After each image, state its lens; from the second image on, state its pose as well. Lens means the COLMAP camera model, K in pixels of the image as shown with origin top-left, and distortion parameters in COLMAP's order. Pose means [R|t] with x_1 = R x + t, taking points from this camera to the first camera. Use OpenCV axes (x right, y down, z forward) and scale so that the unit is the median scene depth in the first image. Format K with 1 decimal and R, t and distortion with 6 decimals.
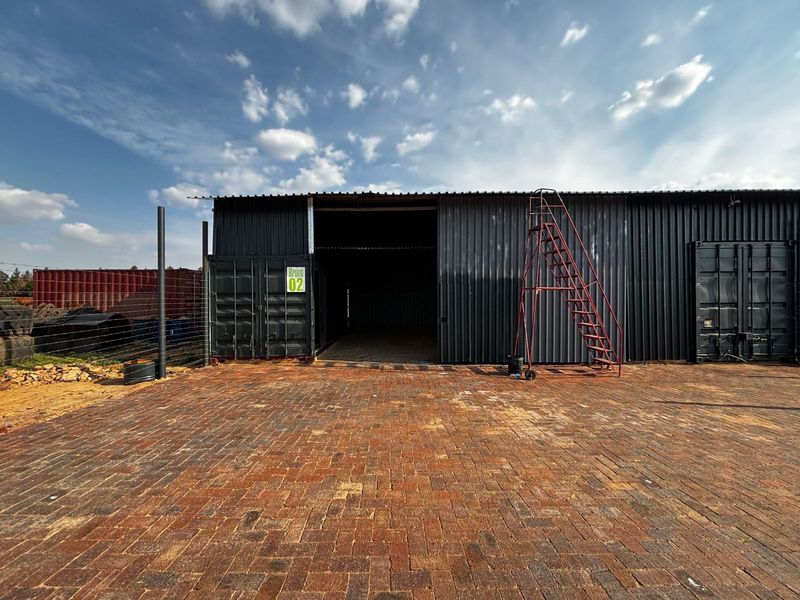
lens RADIAL K [[332.0, 0, 406.9], [0, 332.0, 294.0], [0, 0, 1]] dist [0.003758, -0.001580]
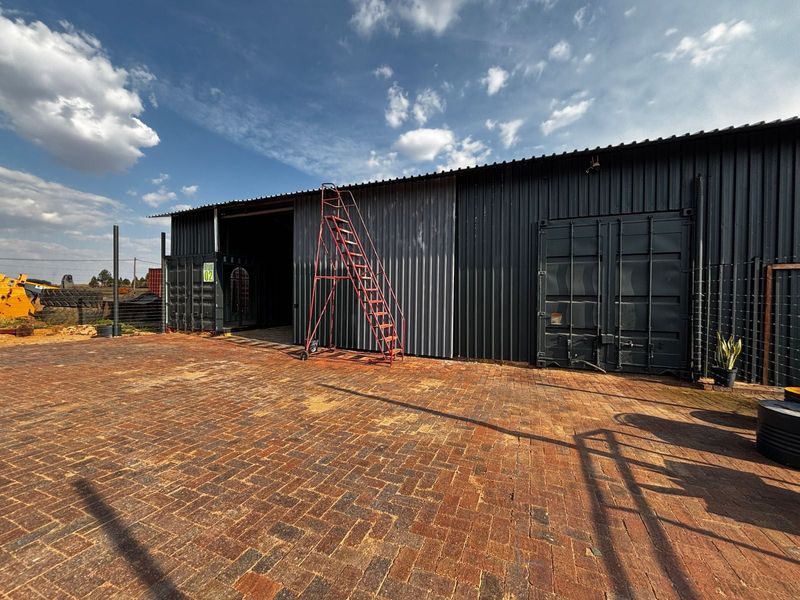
lens RADIAL K [[332.0, 0, 392.8], [0, 332.0, 300.9], [0, 0, 1]] dist [0.003758, -0.001580]
pose [[0.909765, 0.022698, -0.414504, 0.883568], [-0.007773, 0.999260, 0.037658, 0.014200], [0.415052, -0.031038, 0.909268, 0.099023]]
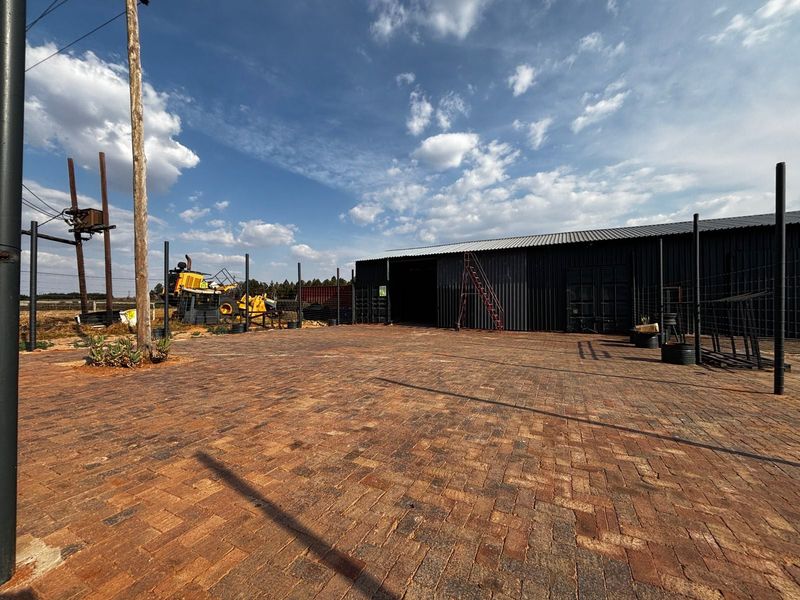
lens RADIAL K [[332.0, 0, 393.7], [0, 332.0, 297.3], [0, 0, 1]] dist [0.003758, -0.001580]
pose [[0.873954, -0.006028, -0.485971, 0.927488], [0.008784, 0.999956, 0.003392, -0.004119], [0.485929, -0.007233, 0.873968, -1.102229]]
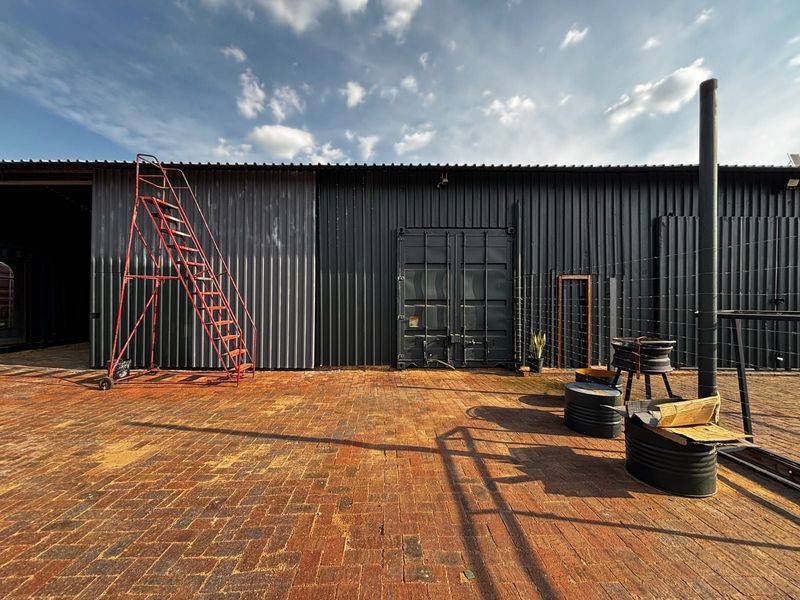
lens RADIAL K [[332.0, 0, 402.4], [0, 332.0, 299.3], [0, 0, 1]] dist [0.003758, -0.001580]
pose [[0.999886, 0.011500, 0.009797, 0.872710], [-0.011631, 0.999842, 0.013442, 0.016004], [-0.009641, -0.013555, 0.999862, 0.151597]]
